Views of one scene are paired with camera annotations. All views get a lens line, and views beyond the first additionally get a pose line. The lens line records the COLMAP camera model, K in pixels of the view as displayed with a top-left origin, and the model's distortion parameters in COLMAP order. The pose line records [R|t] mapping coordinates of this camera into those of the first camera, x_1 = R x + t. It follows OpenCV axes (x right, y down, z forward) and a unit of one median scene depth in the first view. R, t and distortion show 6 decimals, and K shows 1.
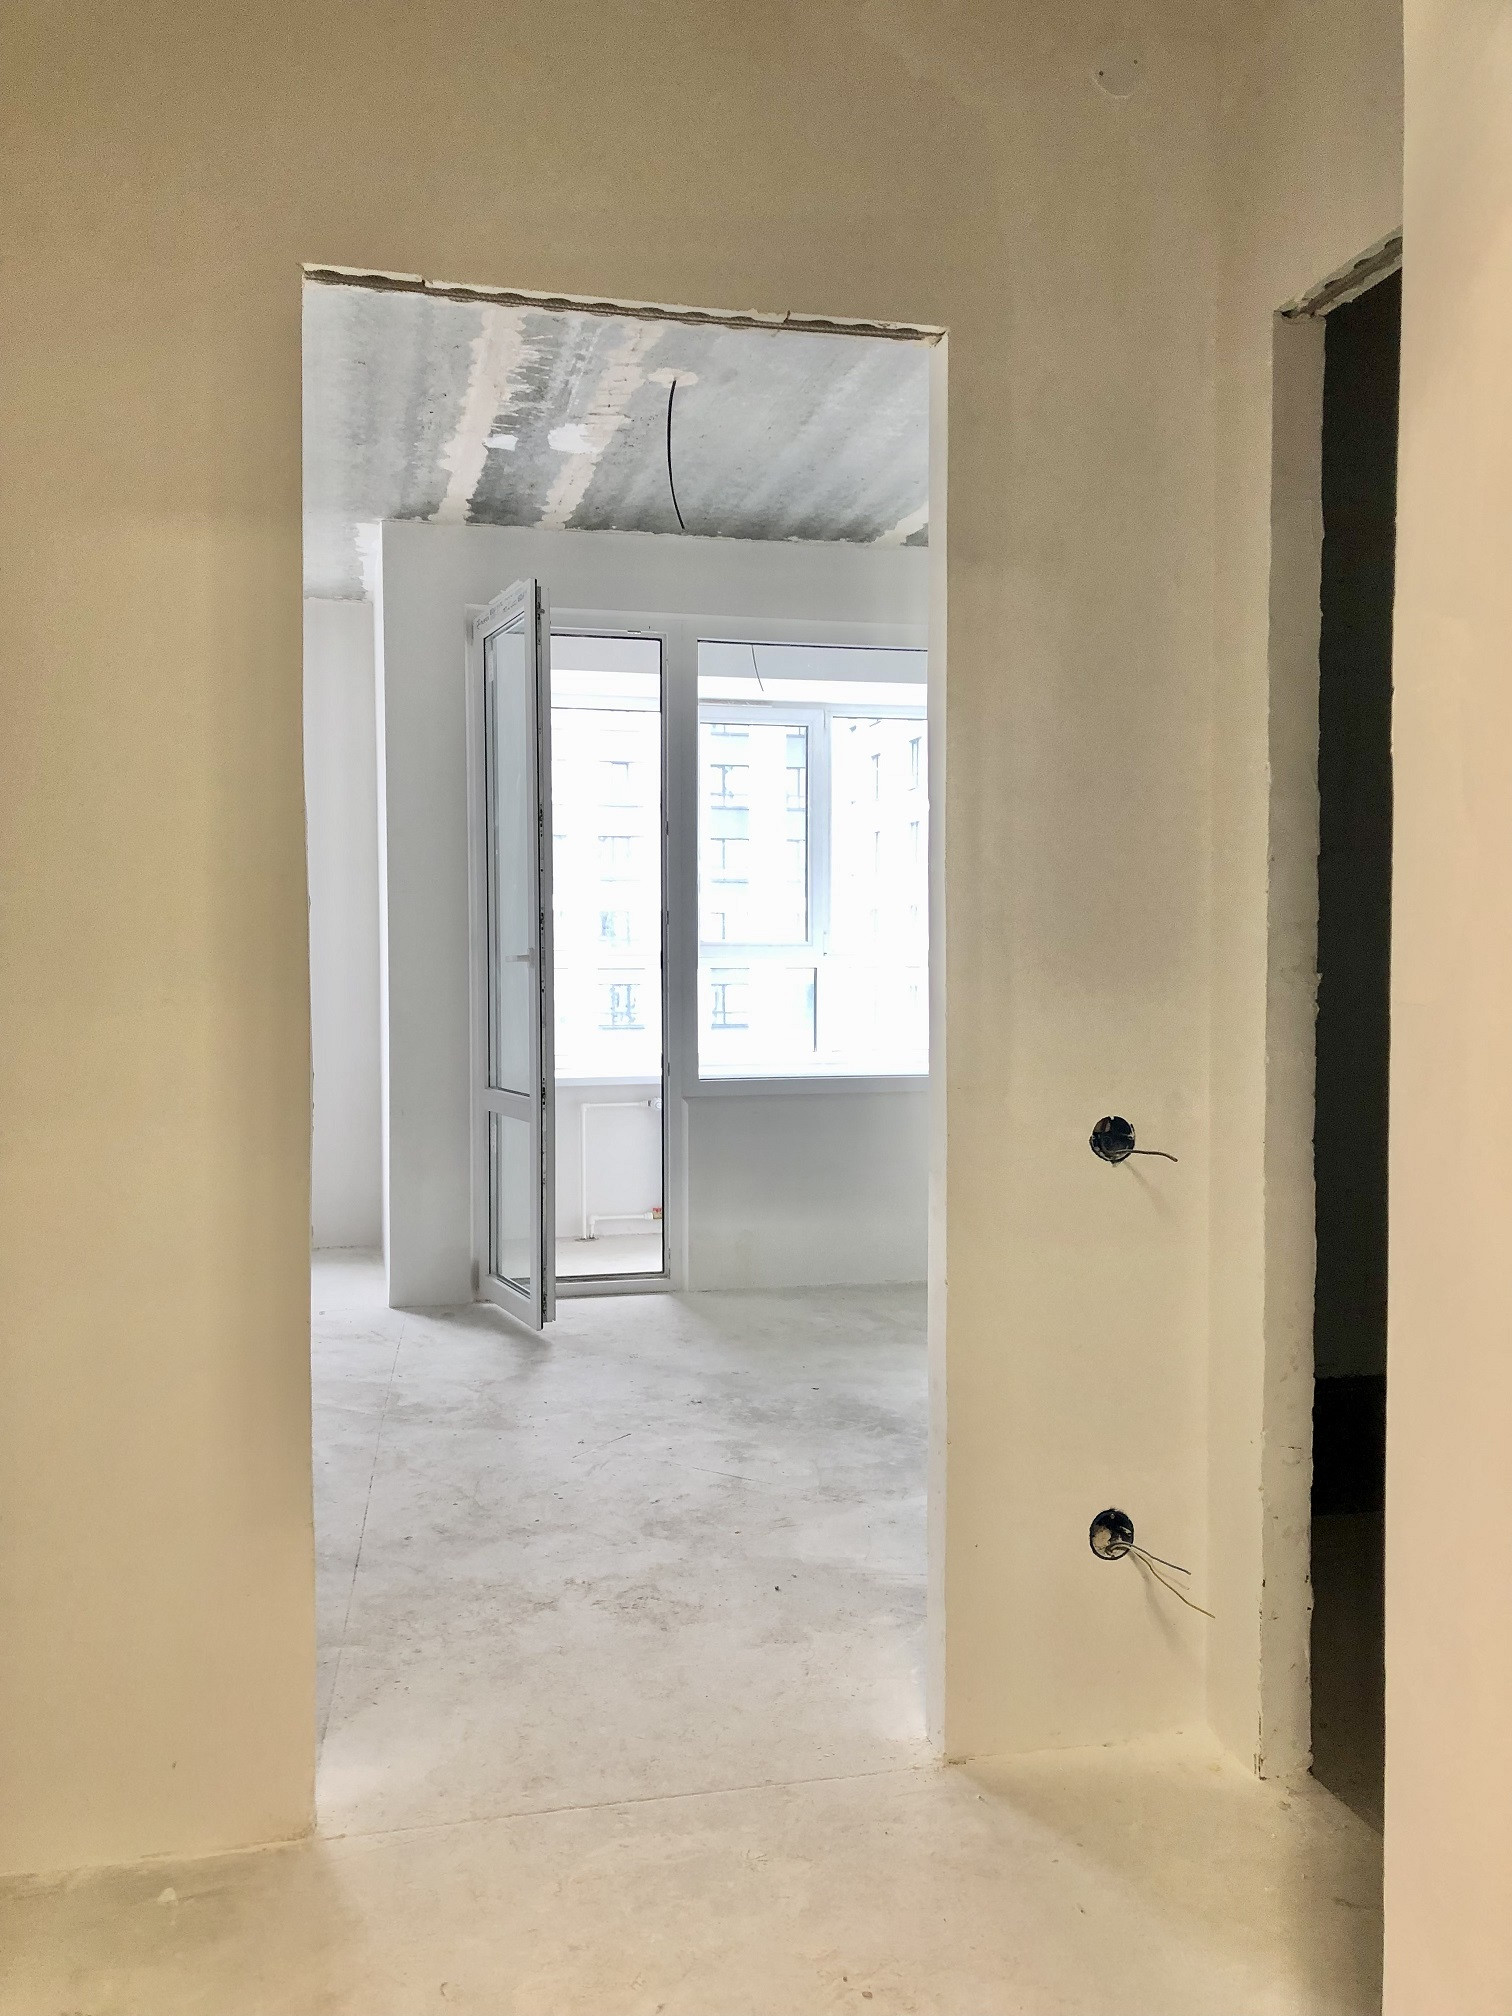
lens RADIAL K [[1703.4, 0, 746.7], [0, 1703.4, 1015.0], [0, 0, 1]] dist [0.044497, -0.001084]
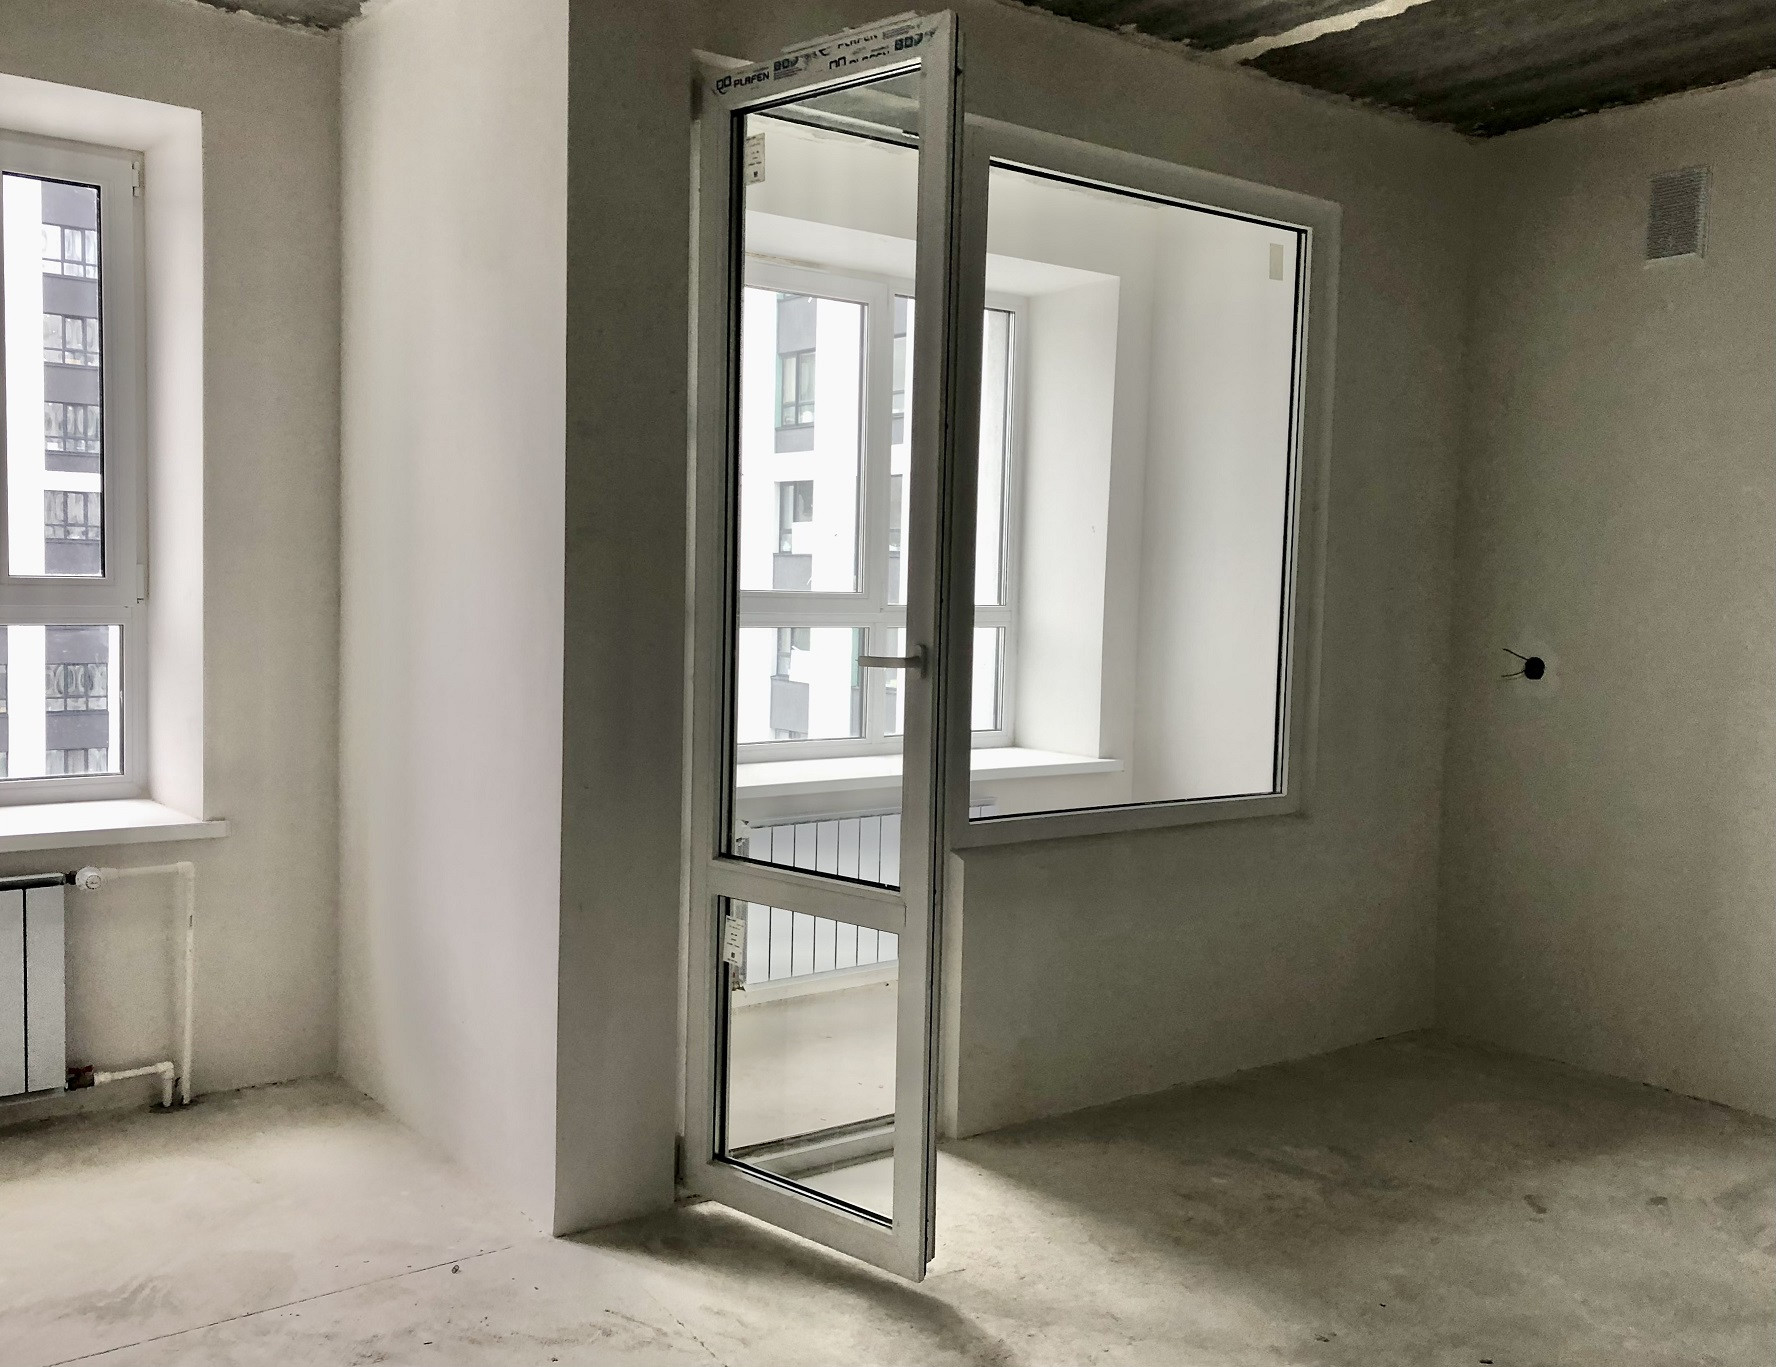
lens RADIAL K [[1717.9, 0, 889.3], [0, 1717.9, 663.7], [0, 0, 1]] dist [-0.003069, 0.090109]
pose [[0.914887, 0.000168, 0.403709, -0.340239], [-0.012445, 0.999536, 0.027787, -0.043858], [-0.403517, -0.030447, 0.914465, 0.415452]]
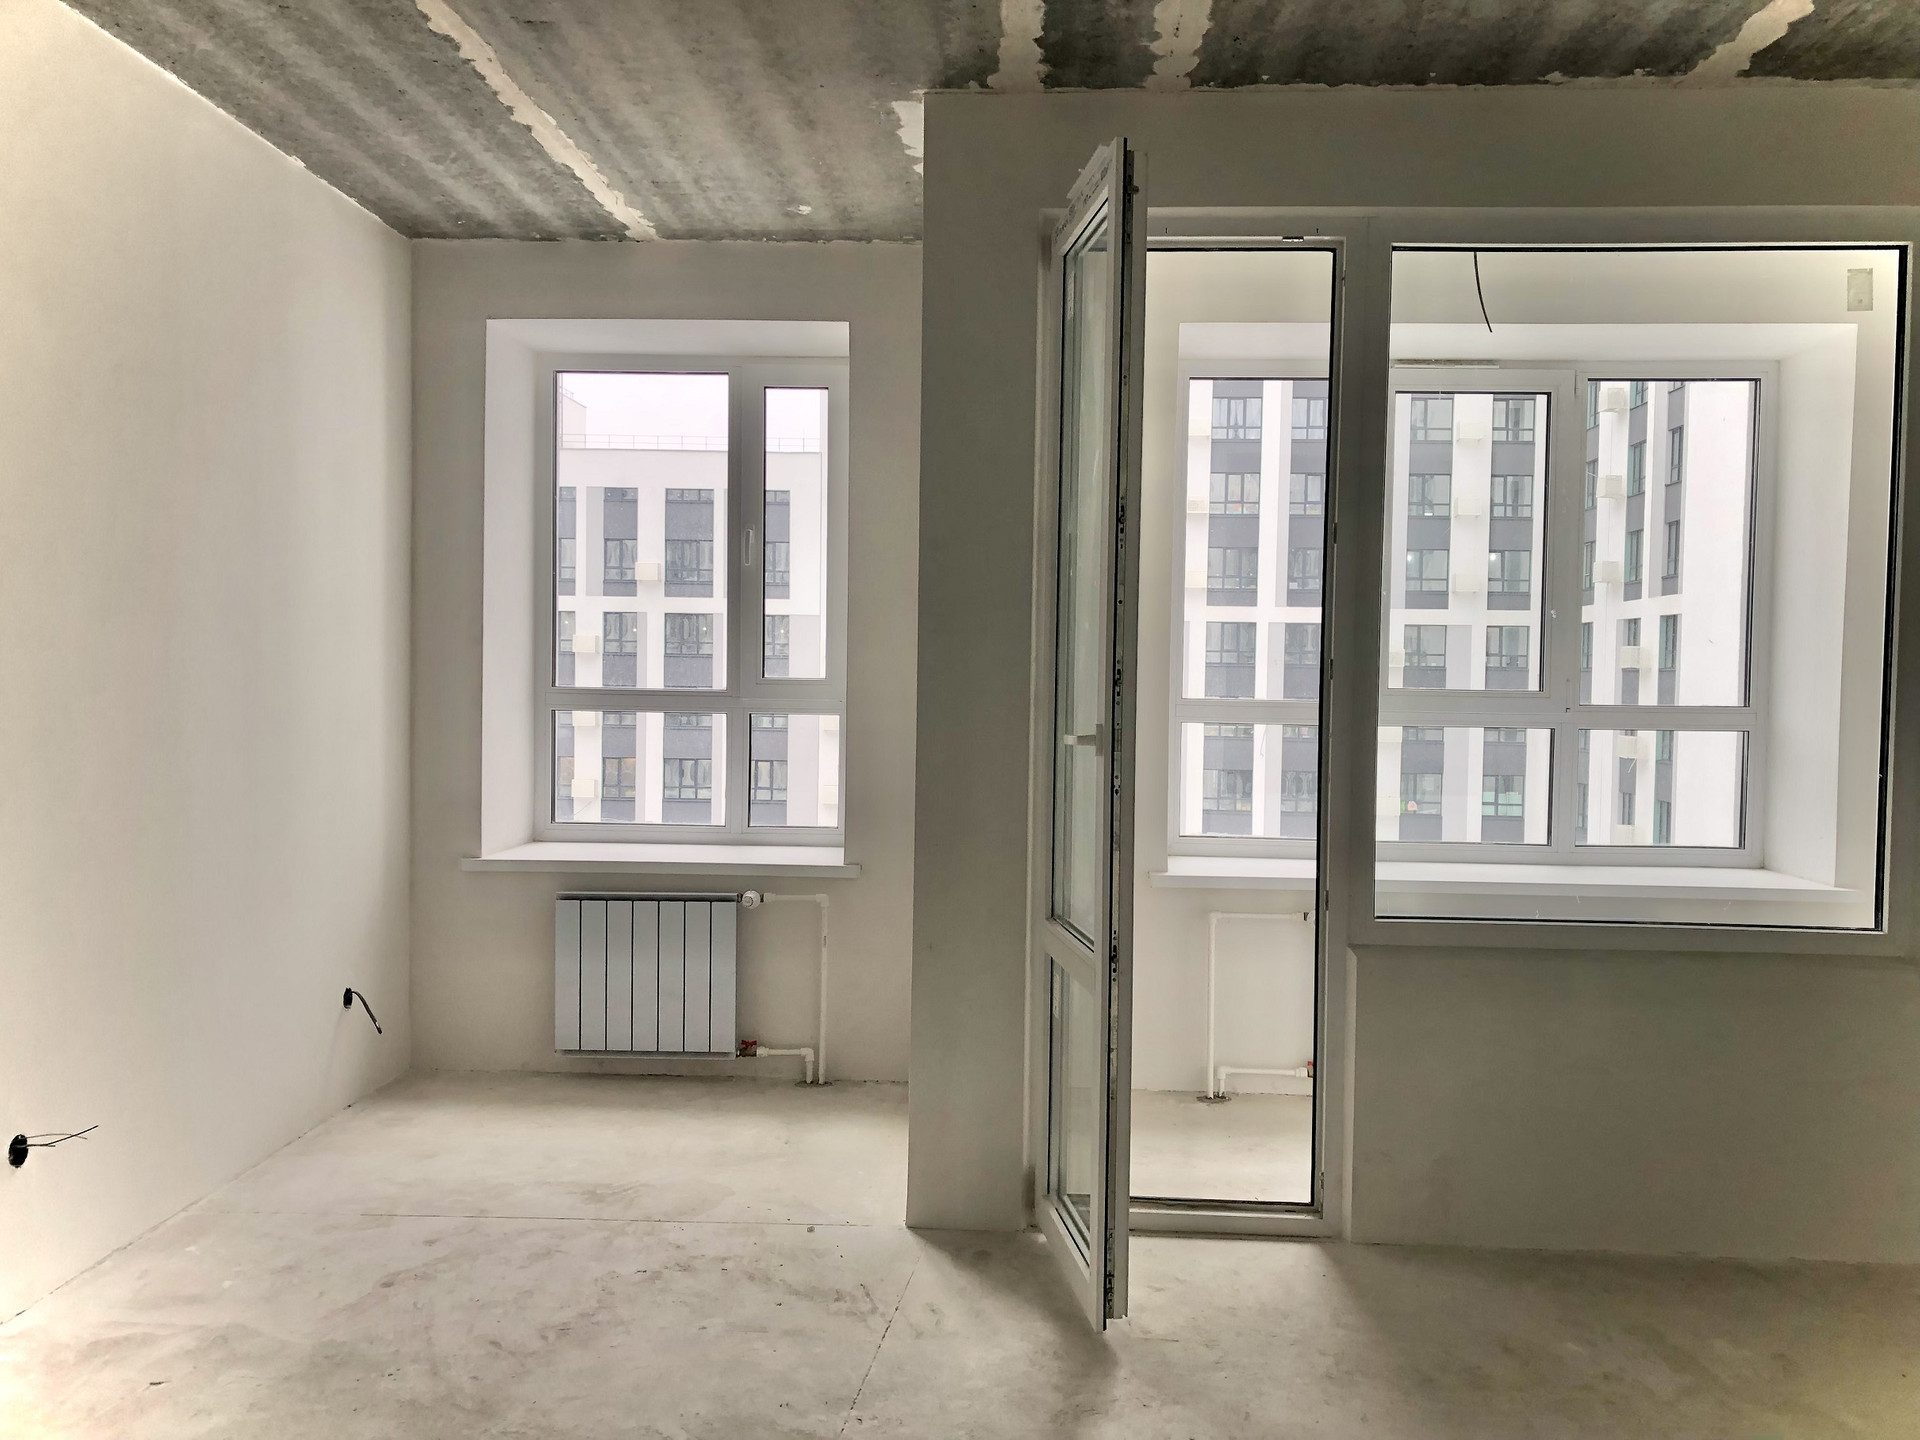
lens RADIAL K [[1622.3, 0, 954.1], [0, 1622.3, 710.9], [0, 0, 1]] dist [0.044497, -0.001084]
pose [[0.957880, 0.024818, -0.286095, -0.005983], [-0.026513, 0.999646, -0.002054, -0.037219], [0.285943, 0.009552, 0.958199, 0.367601]]
